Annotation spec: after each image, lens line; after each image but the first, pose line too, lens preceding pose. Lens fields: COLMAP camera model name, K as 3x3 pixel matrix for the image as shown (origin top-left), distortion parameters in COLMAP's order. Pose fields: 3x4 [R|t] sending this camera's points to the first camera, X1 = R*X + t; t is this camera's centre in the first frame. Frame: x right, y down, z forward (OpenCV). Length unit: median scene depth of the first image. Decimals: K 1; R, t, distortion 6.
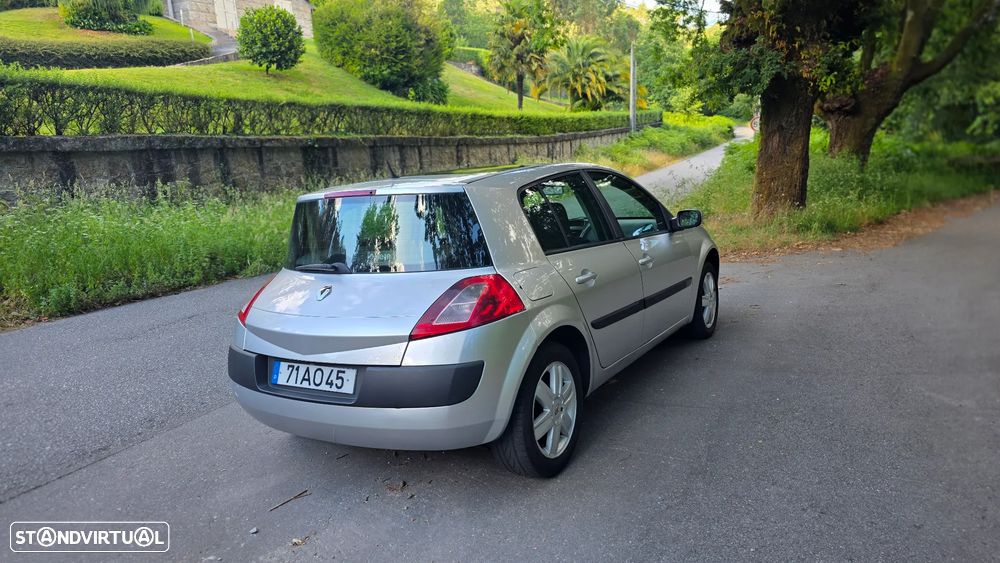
lens RADIAL K [[678.4, 0, 496.7], [0, 678.4, 274.2], [0, 0, 1]] dist [0.045779, -0.047060]
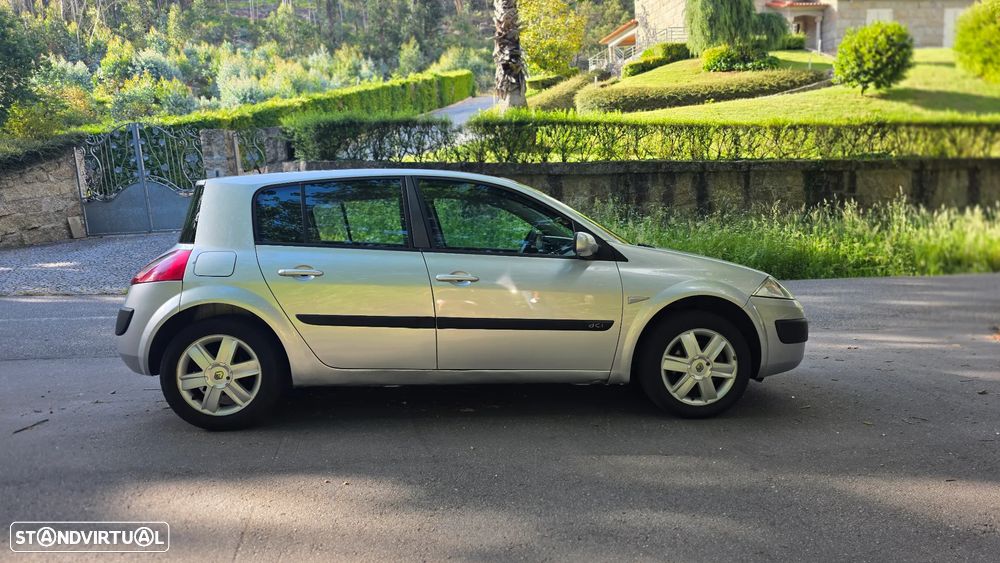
lens RADIAL K [[679.0, 0, 504.8], [0, 679.0, 276.2], [0, 0, 1]] dist [0.042533, -0.043139]
pose [[0.593291, 0.118904, -0.796158, 0.236510], [-0.150596, 0.987964, 0.035327, -0.015067], [0.790776, 0.098939, 0.604056, 0.122934]]
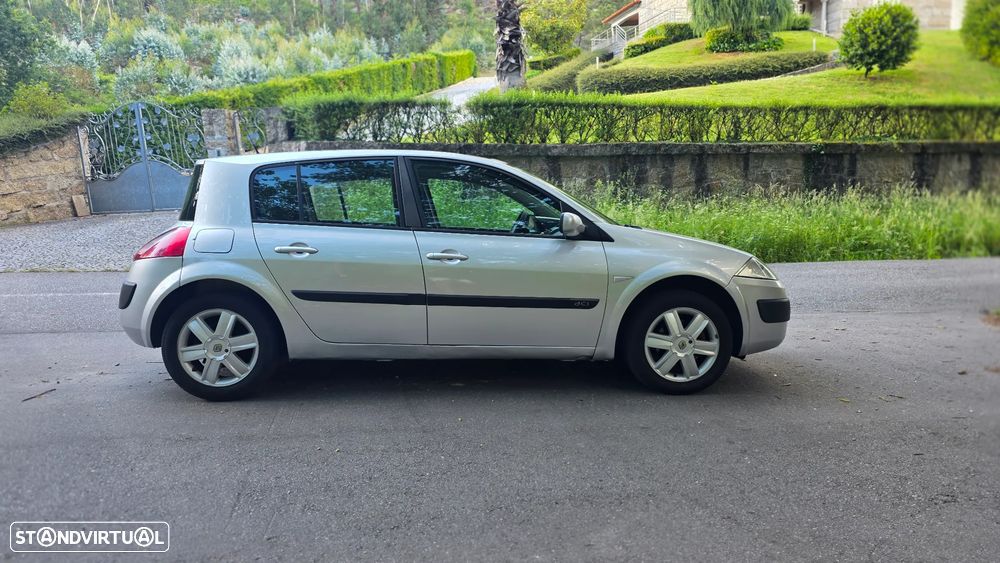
lens RADIAL K [[678.4, 0, 496.7], [0, 678.4, 274.2], [0, 0, 1]] dist [0.045779, -0.047060]
pose [[0.581761, 0.142733, -0.800738, 0.244458], [-0.157483, 0.985619, 0.061273, -0.015024], [0.797968, 0.090457, 0.595873, 0.122154]]
